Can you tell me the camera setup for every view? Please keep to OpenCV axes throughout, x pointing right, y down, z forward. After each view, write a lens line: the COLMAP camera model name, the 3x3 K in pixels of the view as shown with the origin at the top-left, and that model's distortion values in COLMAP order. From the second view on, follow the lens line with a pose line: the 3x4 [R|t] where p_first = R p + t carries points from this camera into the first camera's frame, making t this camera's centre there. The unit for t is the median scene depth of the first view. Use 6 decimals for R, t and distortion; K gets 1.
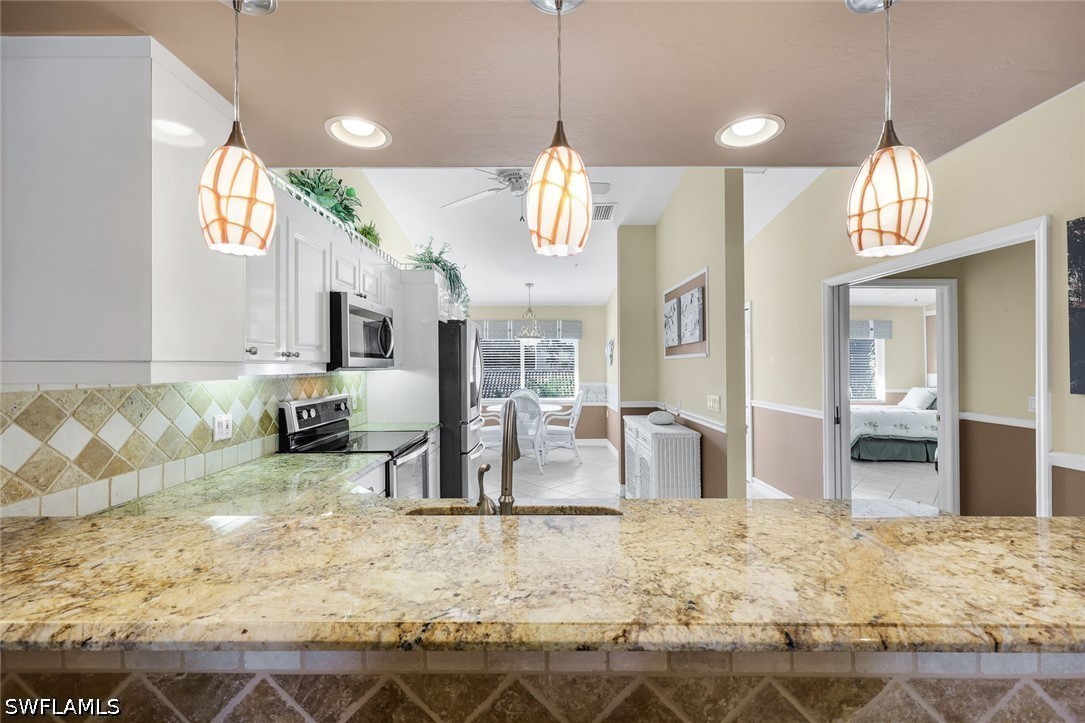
lens RADIAL K [[445.5, 0, 536.5], [0, 445.5, 362.3], [0, 0, 1]] dist [0.002116, 0.000259]
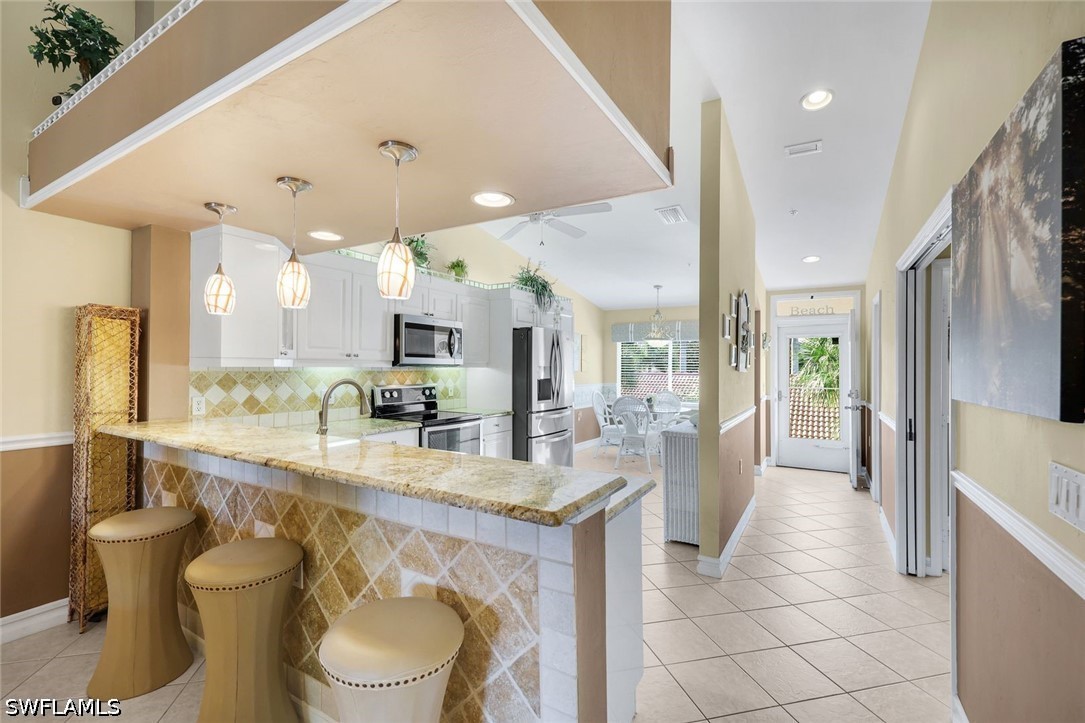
lens RADIAL K [[473.9, 0, 542.5], [0, 473.9, 361.5], [0, 0, 1]] dist [0.006433, 0.000297]
pose [[0.858578, 0.005025, -0.512658, 0.810274], [-0.009072, 0.999944, -0.005392, 0.007333], [0.512602, 0.009280, 0.858576, -0.136571]]
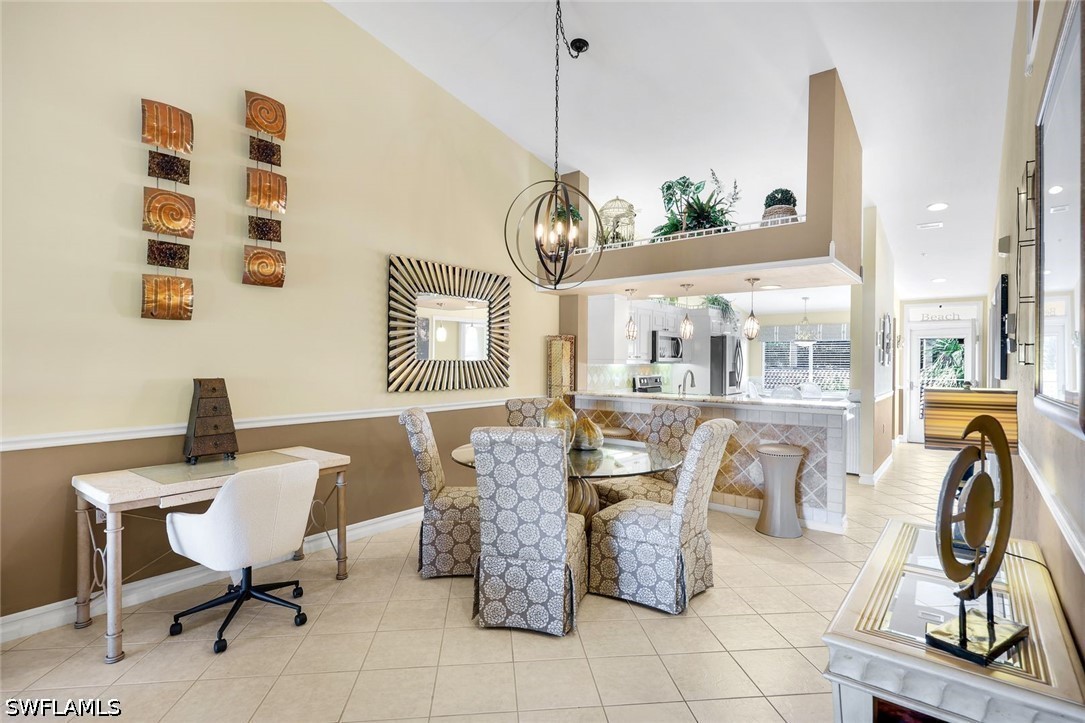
lens RADIAL K [[539.4, 0, 533.0], [0, 539.4, 365.8], [0, 0, 1]] dist [0.000312, 0.000211]
pose [[0.775321, 0.014003, -0.631412, 0.915674], [-0.005322, 0.999864, 0.015640, -0.009368], [0.631545, -0.008766, 0.775289, -1.735098]]
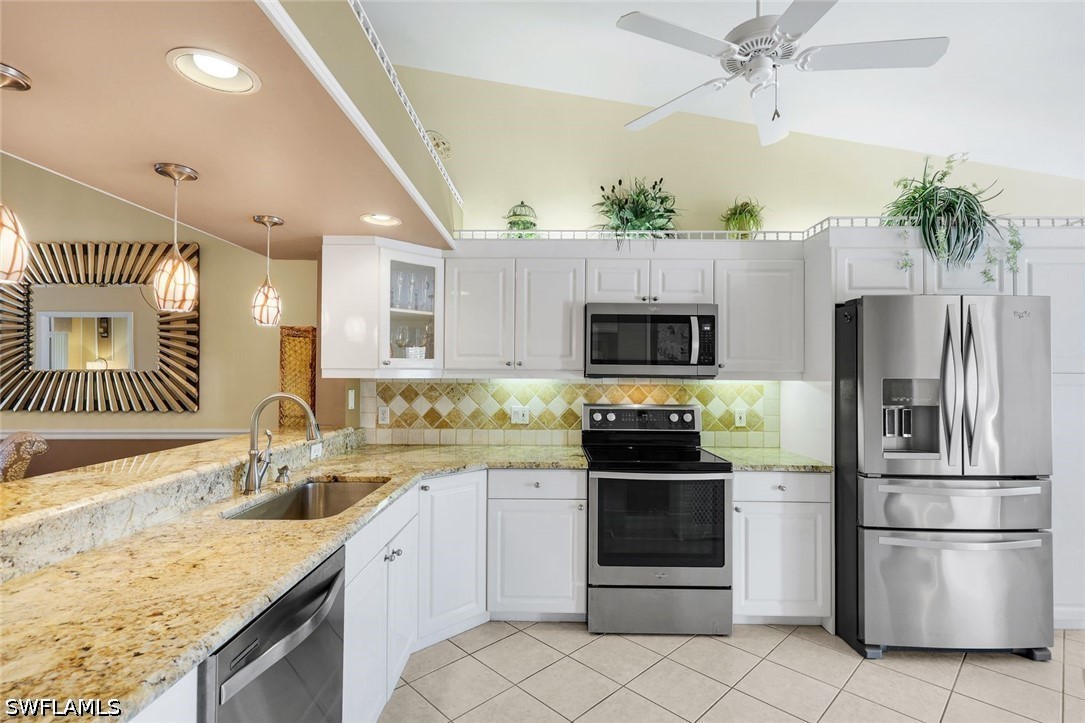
lens RADIAL K [[512.0, 0, 544.1], [0, 512.0, 367.7], [0, 0, 1]] dist [0.012409, -0.000187]
pose [[-0.000372, -0.008758, -0.999962, 0.791577], [-0.002215, 0.999959, -0.008757, 0.006288], [0.999997, 0.002212, -0.000391, 0.903062]]
